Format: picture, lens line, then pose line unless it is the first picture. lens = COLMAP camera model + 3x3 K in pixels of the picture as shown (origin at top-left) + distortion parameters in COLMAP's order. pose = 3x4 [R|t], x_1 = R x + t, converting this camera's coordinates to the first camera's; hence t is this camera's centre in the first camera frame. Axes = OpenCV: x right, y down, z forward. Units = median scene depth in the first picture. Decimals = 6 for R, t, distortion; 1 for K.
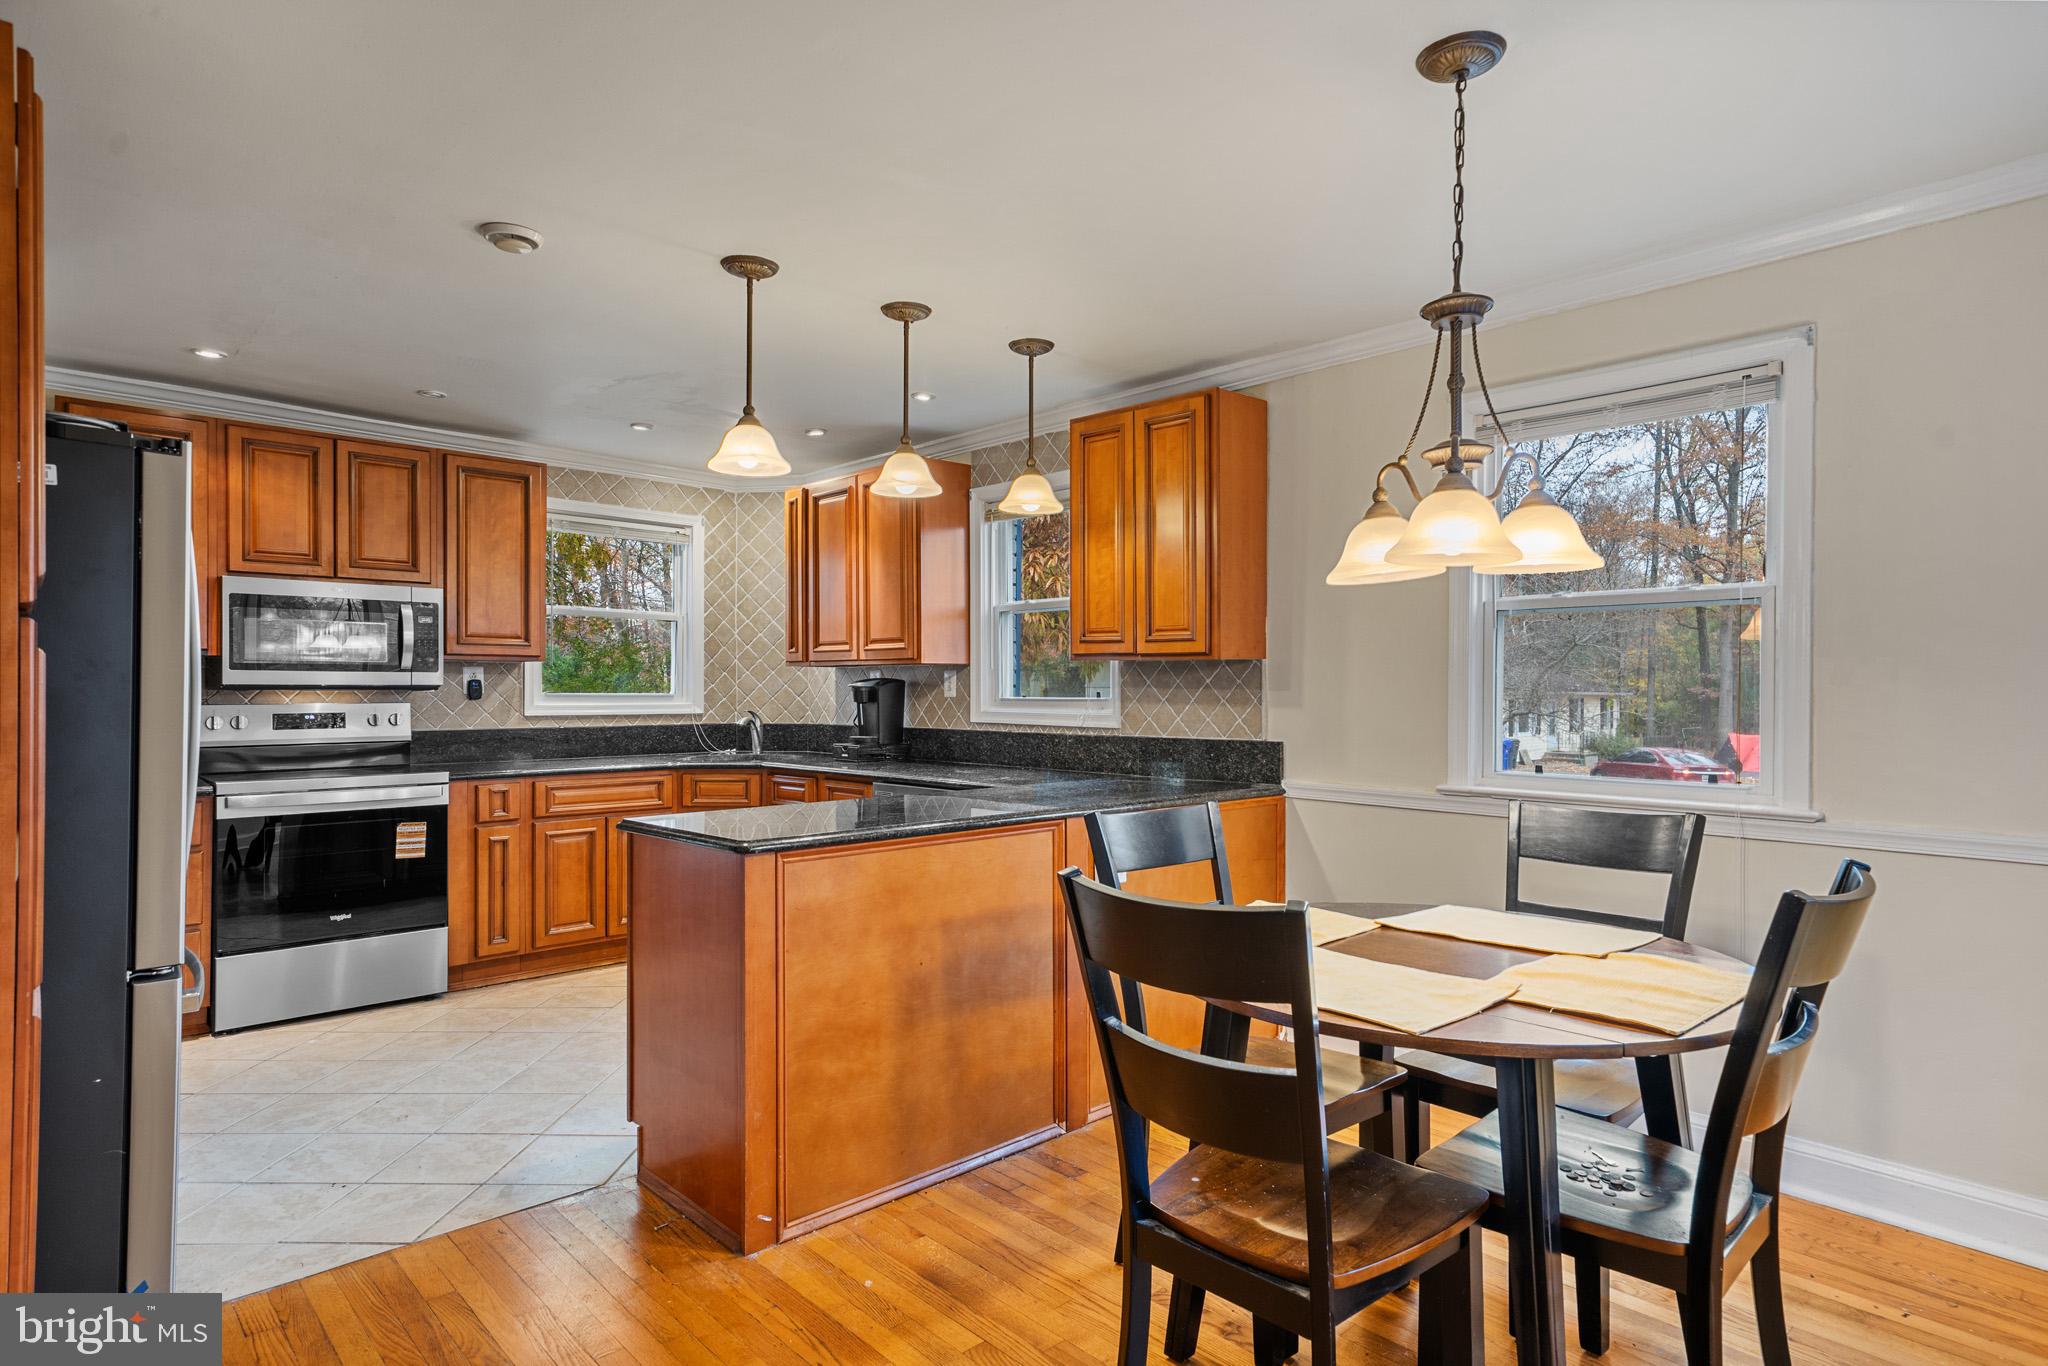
lens RADIAL K [[1086.8, 0, 1042.6], [0, 1086.8, 686.0], [0, 0, 1]] dist [0.003337, -0.000608]
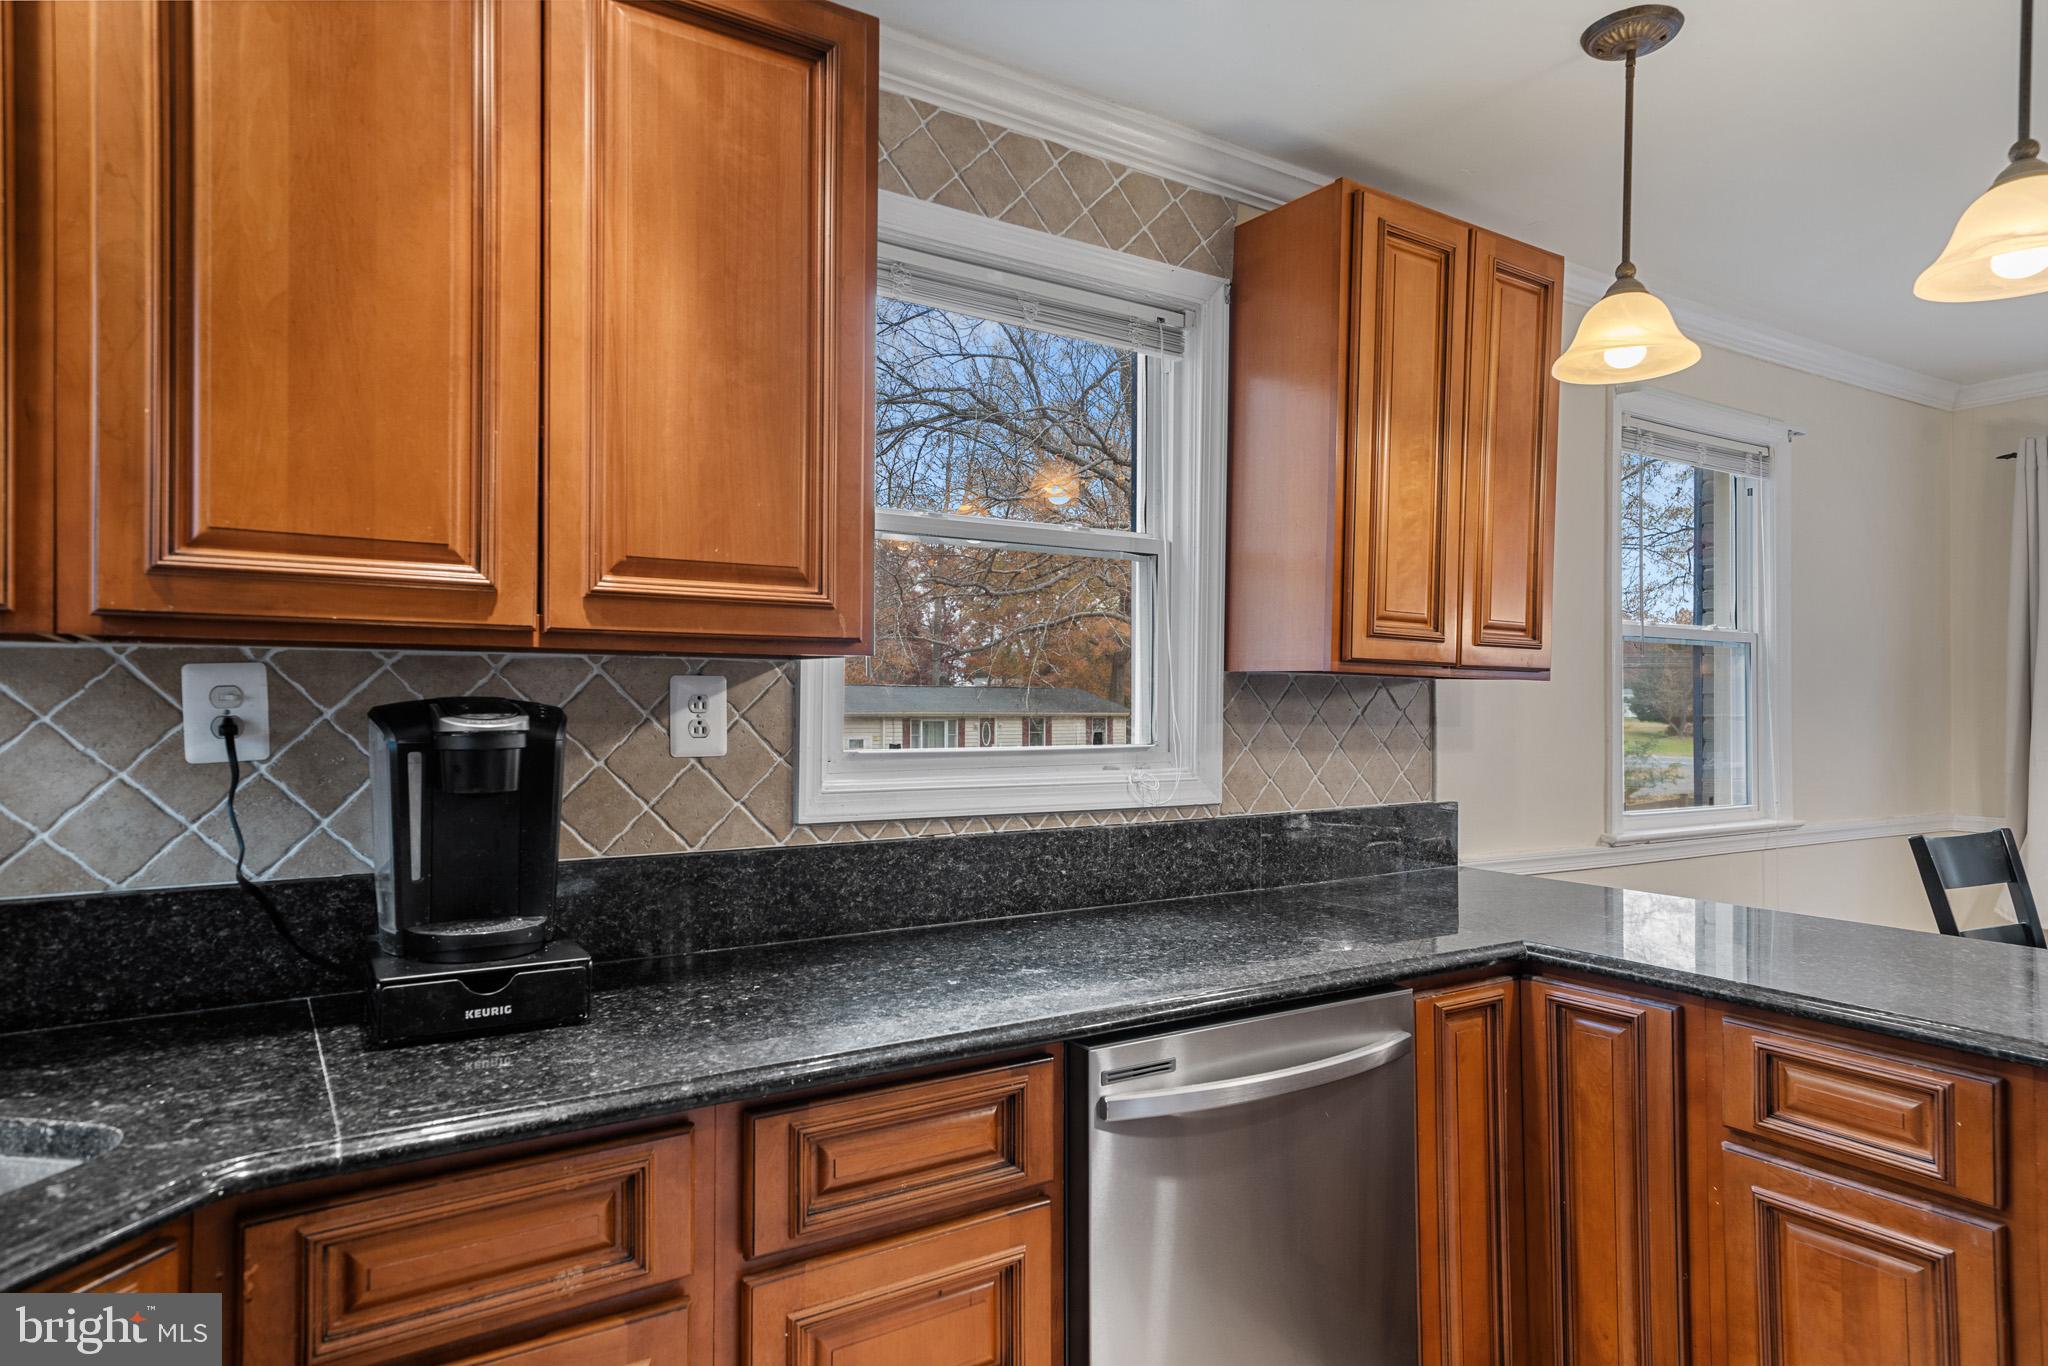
lens RADIAL K [[1230.0, 0, 1027.7], [0, 1230.0, 688.3], [0, 0, 1]] dist [0.023569, 0.000316]
pose [[0.193795, 0.010708, 0.980984, -0.581848], [-0.007364, 0.999928, -0.009460, -0.010219], [-0.981014, -0.005391, 0.193860, 1.102293]]
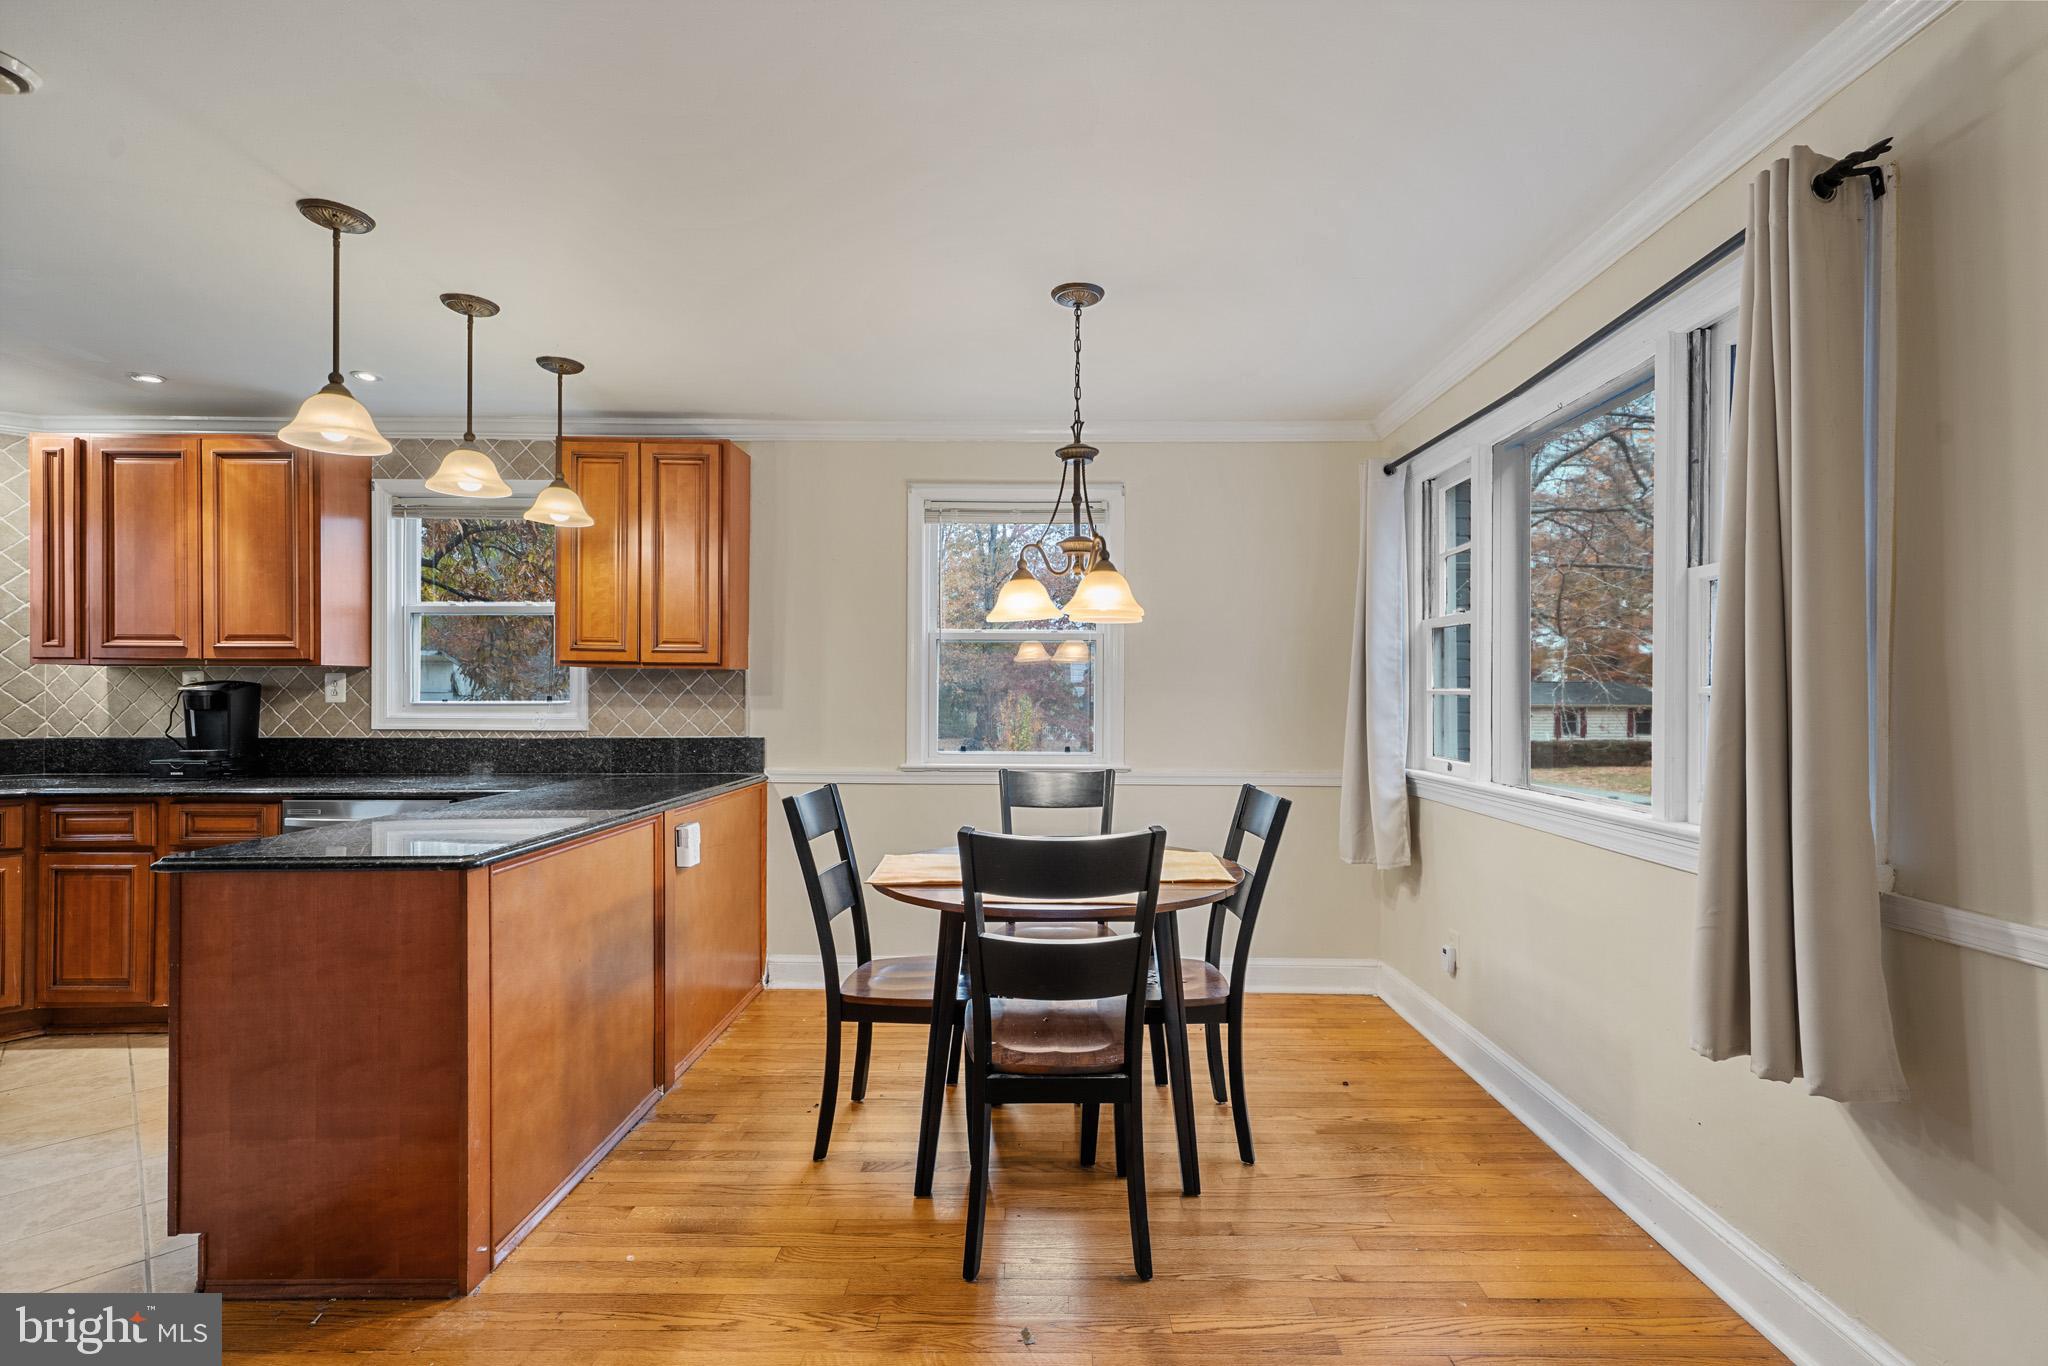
lens RADIAL K [[933.8, 0, 1020.4], [0, 933.8, 689.8], [0, 0, 1]] dist [0.007092, 0.001084]
pose [[0.708661, 0.004328, 0.705536, -0.312831], [-0.004005, 0.999990, -0.002111, -0.001224], [-0.705538, -0.001330, 0.708671, 0.051435]]
